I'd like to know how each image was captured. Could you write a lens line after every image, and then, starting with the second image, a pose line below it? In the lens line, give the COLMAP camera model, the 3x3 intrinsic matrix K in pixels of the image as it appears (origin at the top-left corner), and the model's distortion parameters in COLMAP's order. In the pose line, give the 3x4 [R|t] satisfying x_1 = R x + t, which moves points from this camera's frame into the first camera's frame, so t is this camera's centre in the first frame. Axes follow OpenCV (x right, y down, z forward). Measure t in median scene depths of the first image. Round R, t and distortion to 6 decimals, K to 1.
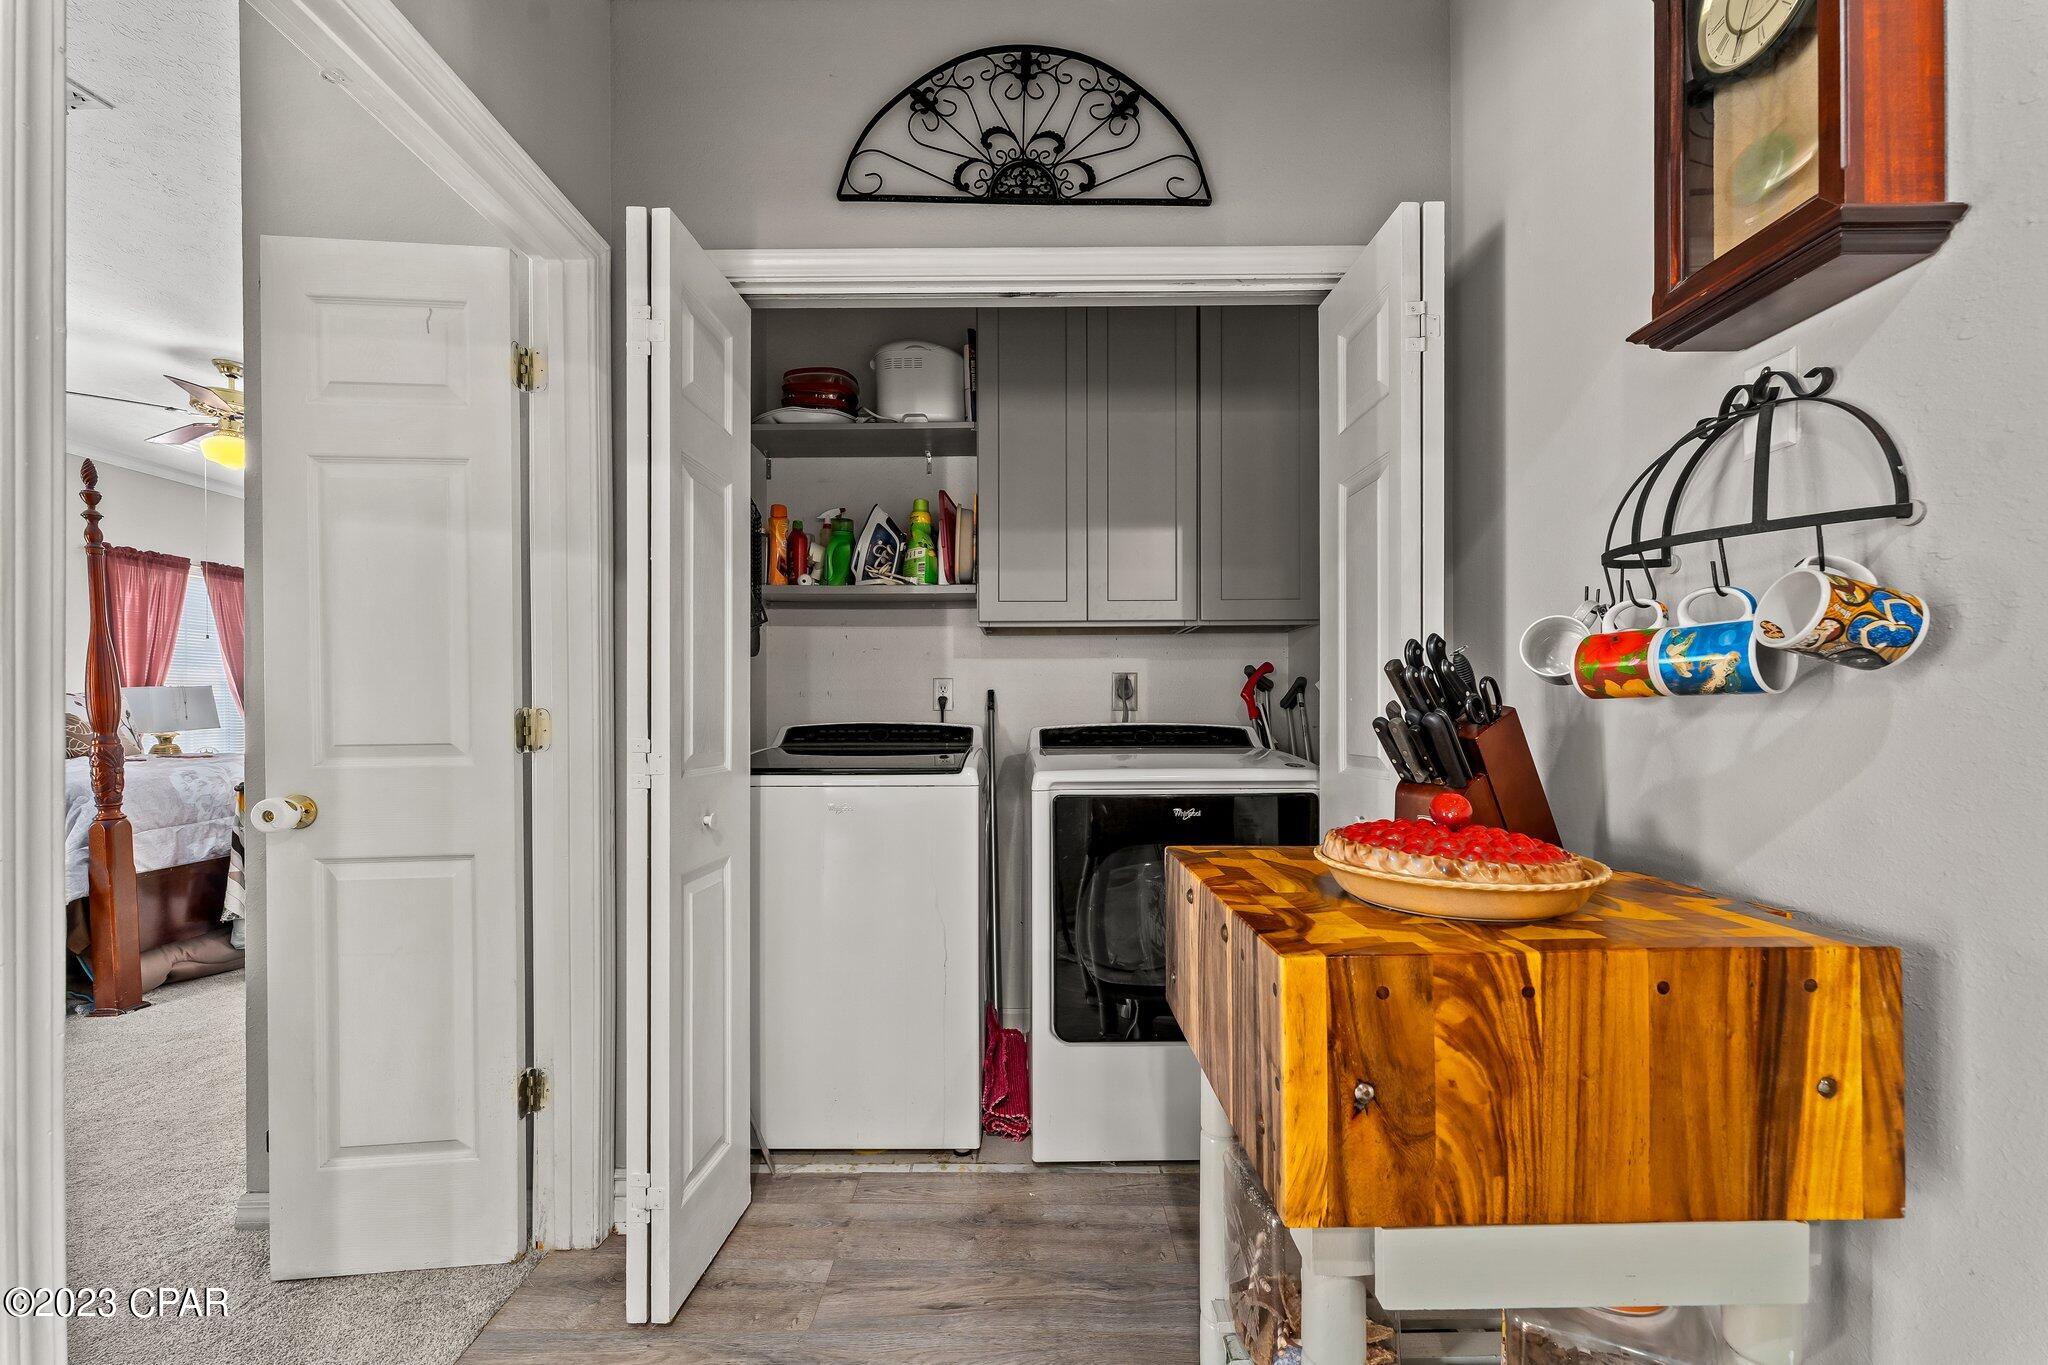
lens RADIAL K [[816.6, 0, 991.0], [0, 816.6, 707.6], [0, 0, 1]] dist [-0.000308, 0.000123]
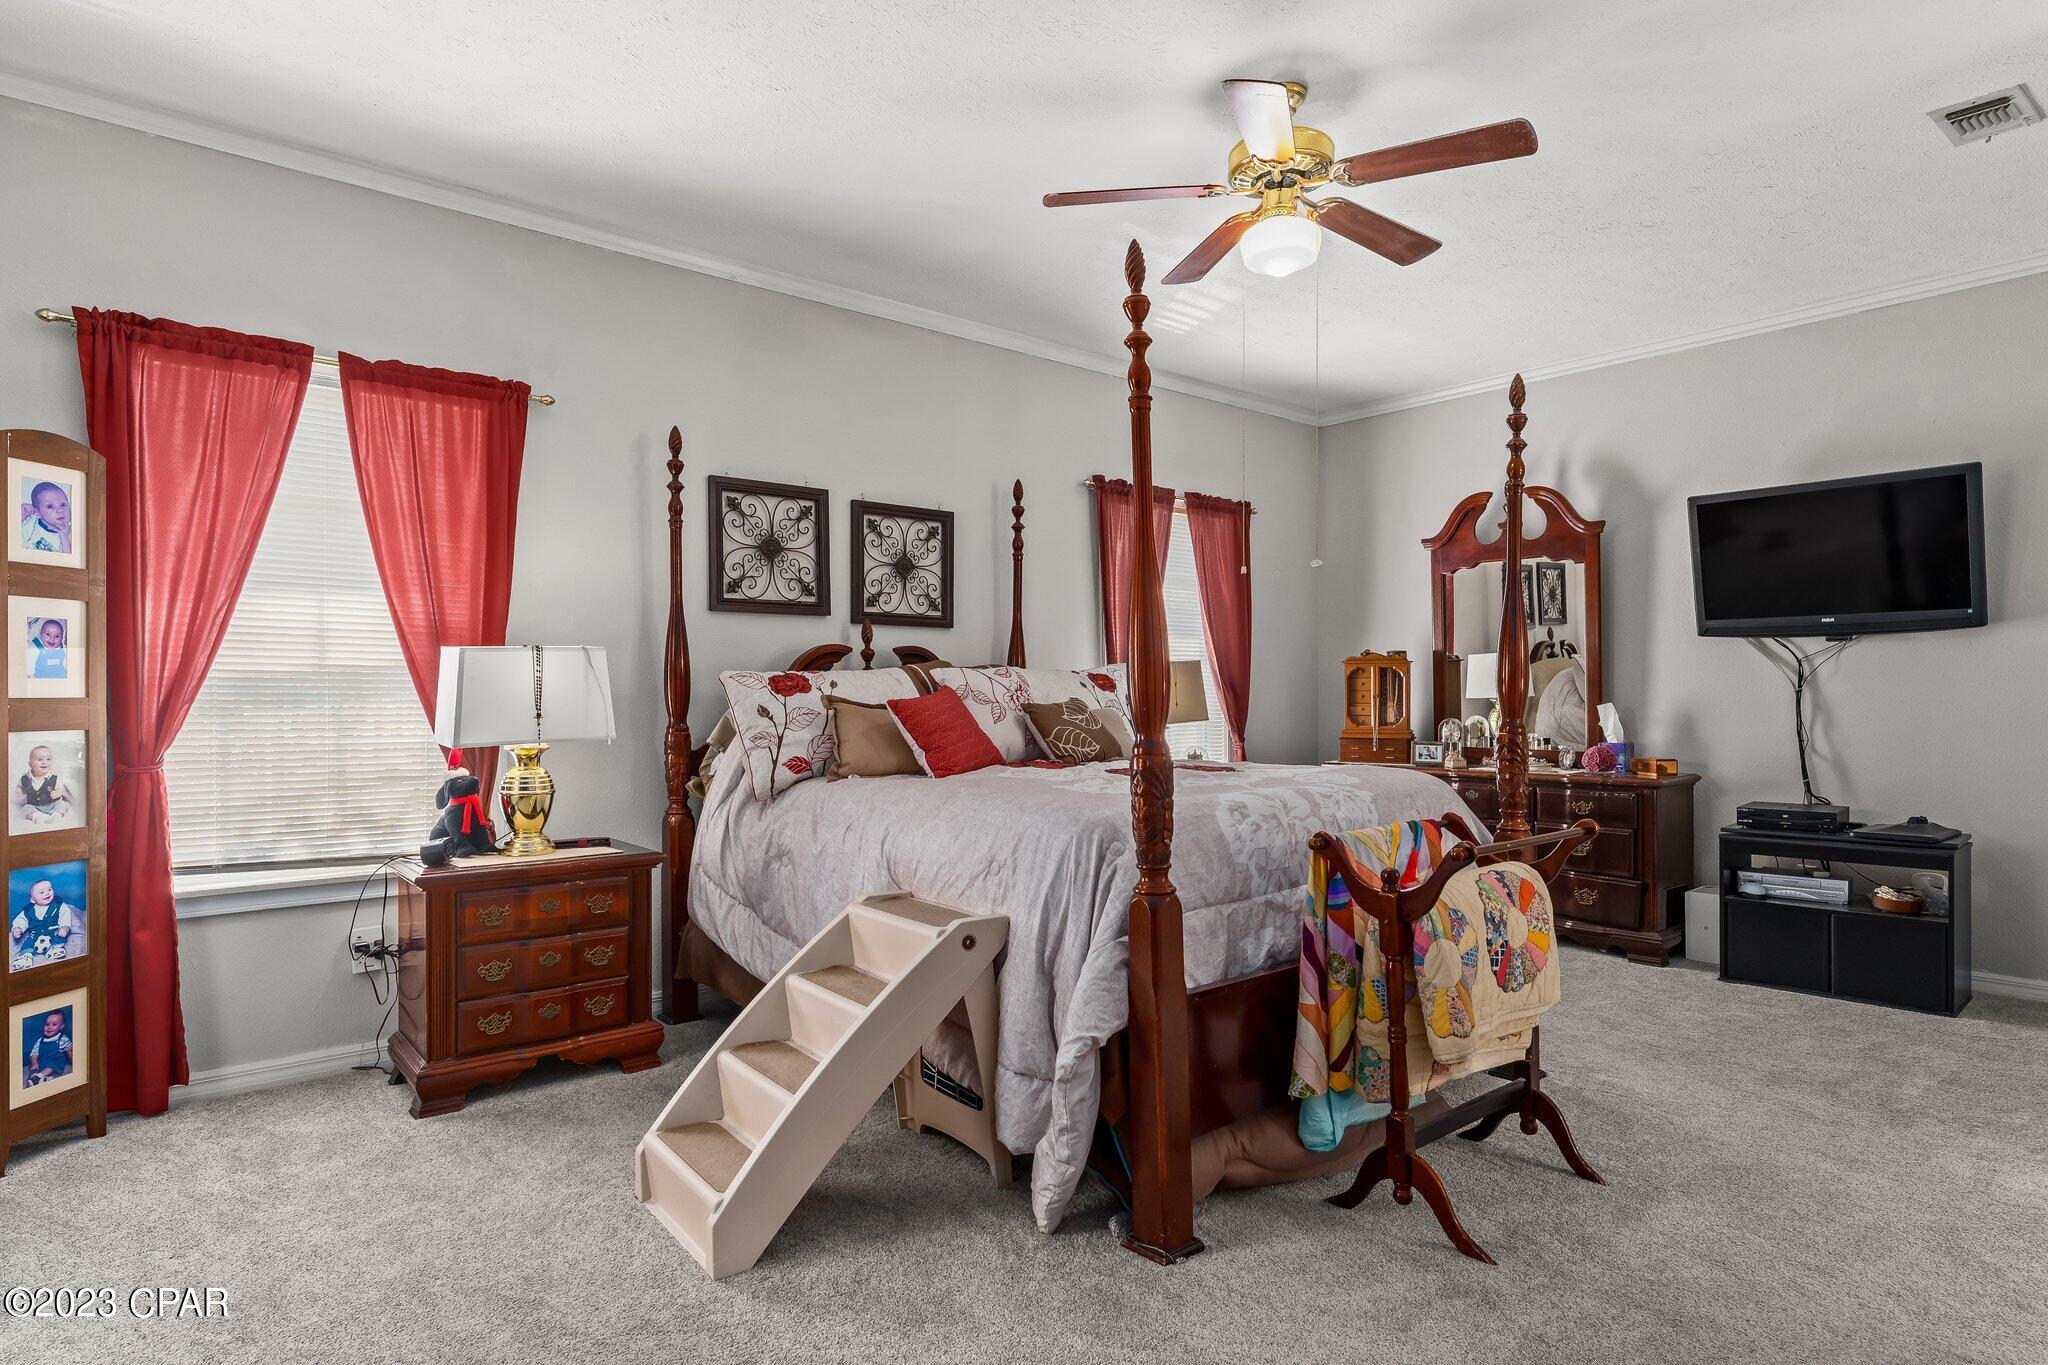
lens RADIAL K [[1110.1, 0, 1019.2], [0, 1110.1, 692.1], [0, 0, 1]] dist [-0.002091, -0.001055]
pose [[0.652616, 0.004242, -0.757677, -0.514888], [-0.008848, 0.999959, -0.002022, 0.004363], [0.757637, 0.008023, 0.652627, 0.397374]]
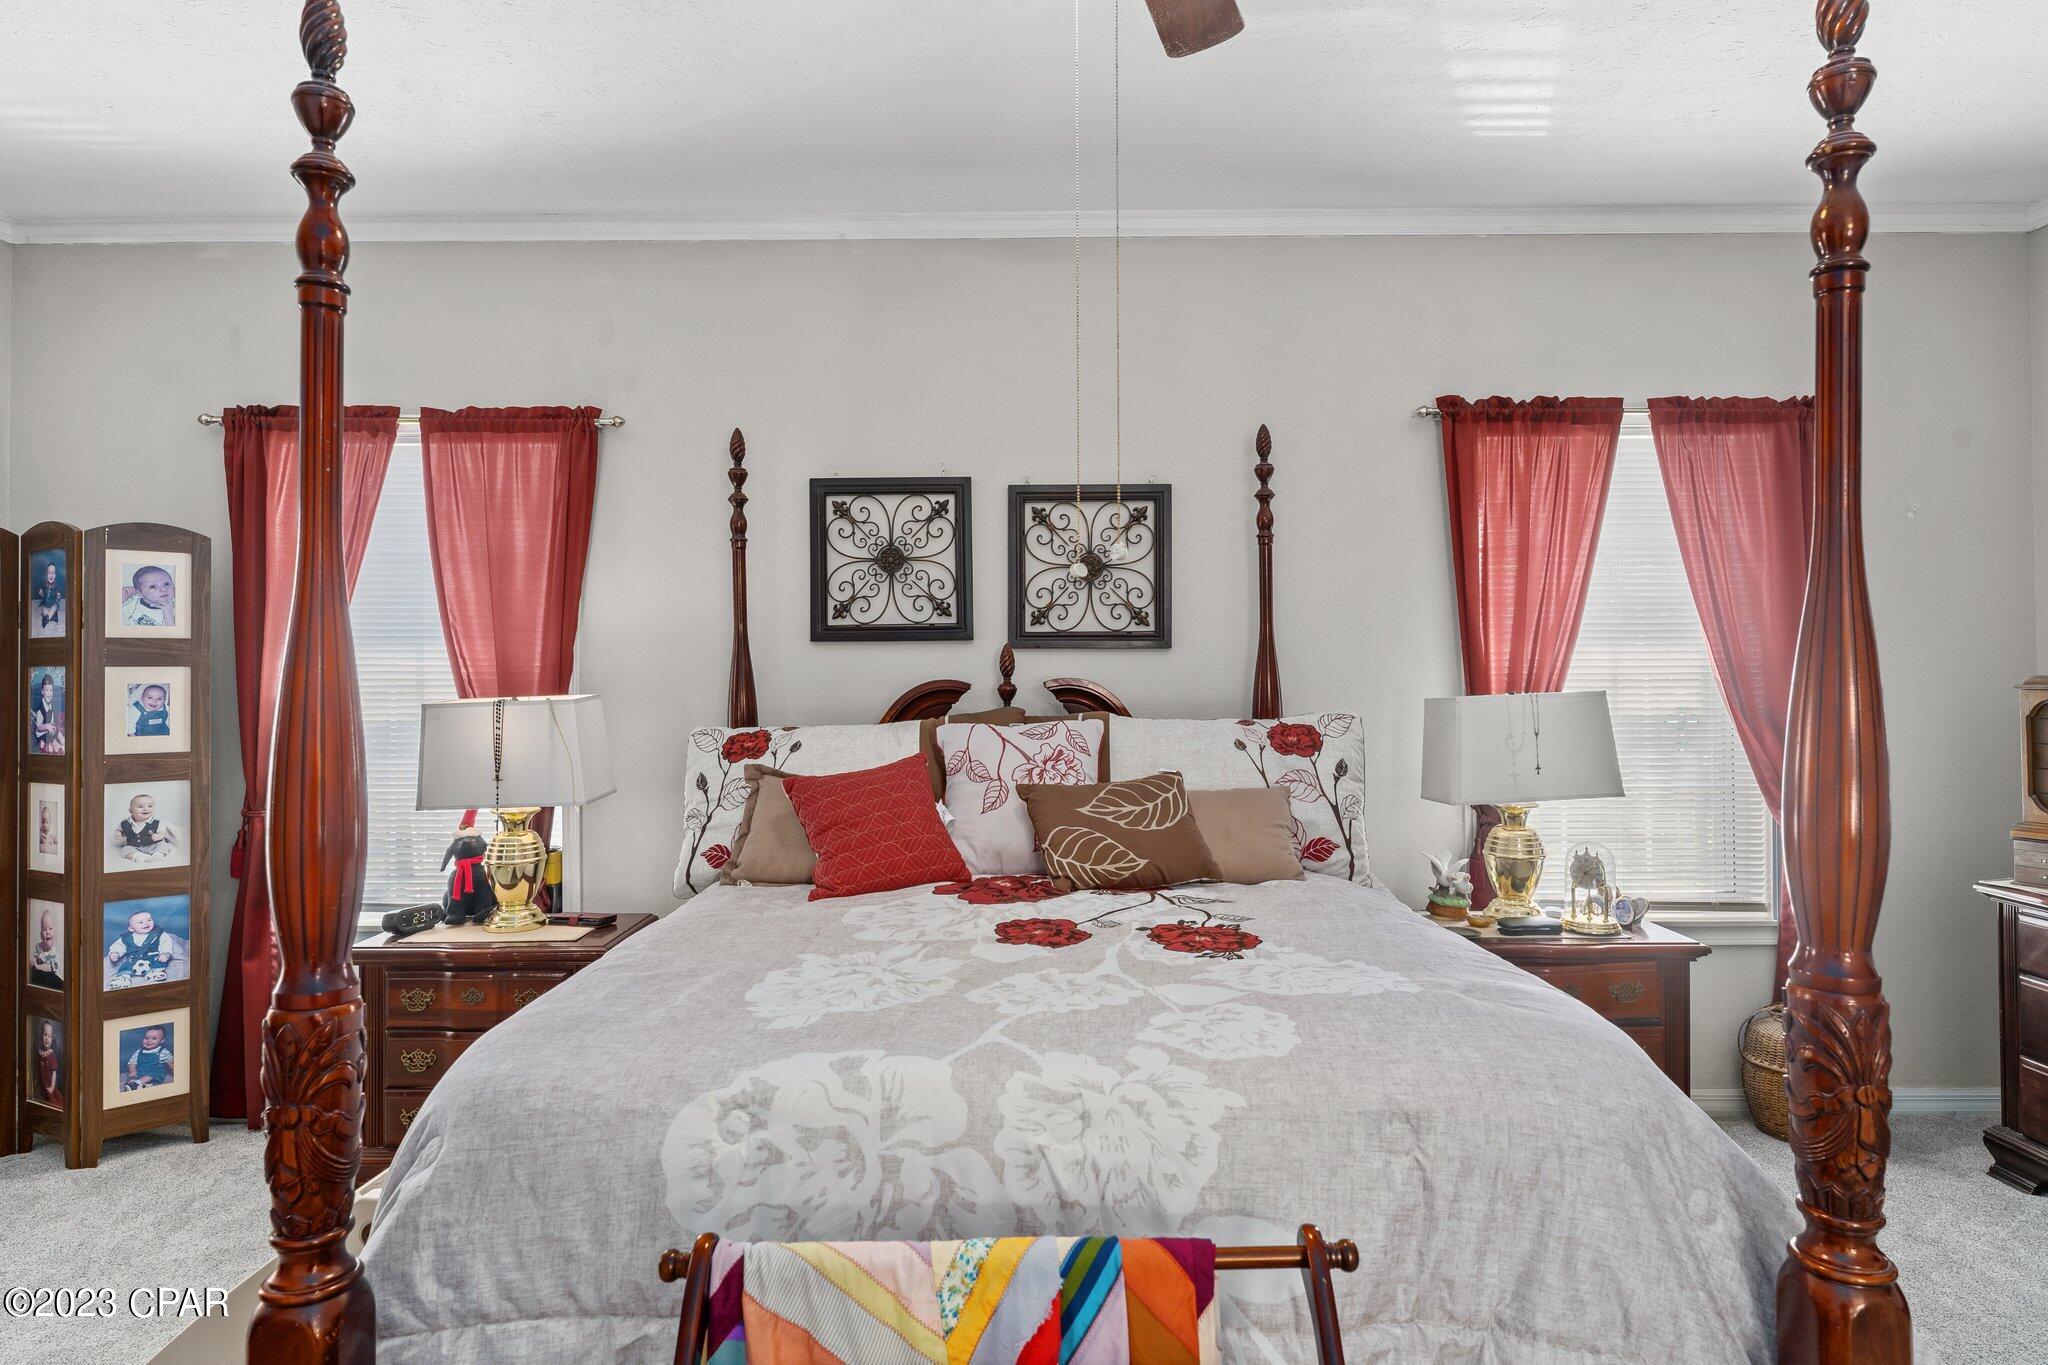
lens RADIAL K [[1110.1, 0, 1029.7], [0, 1110.1, 667.3], [0, 0, 1]] dist [-0.002091, -0.001055]
pose [[0.012871, -0.006945, -0.999893, -0.648411], [-0.003395, 0.999970, -0.006990, -0.054506], [0.999911, 0.003484, 0.012847, 1.111926]]
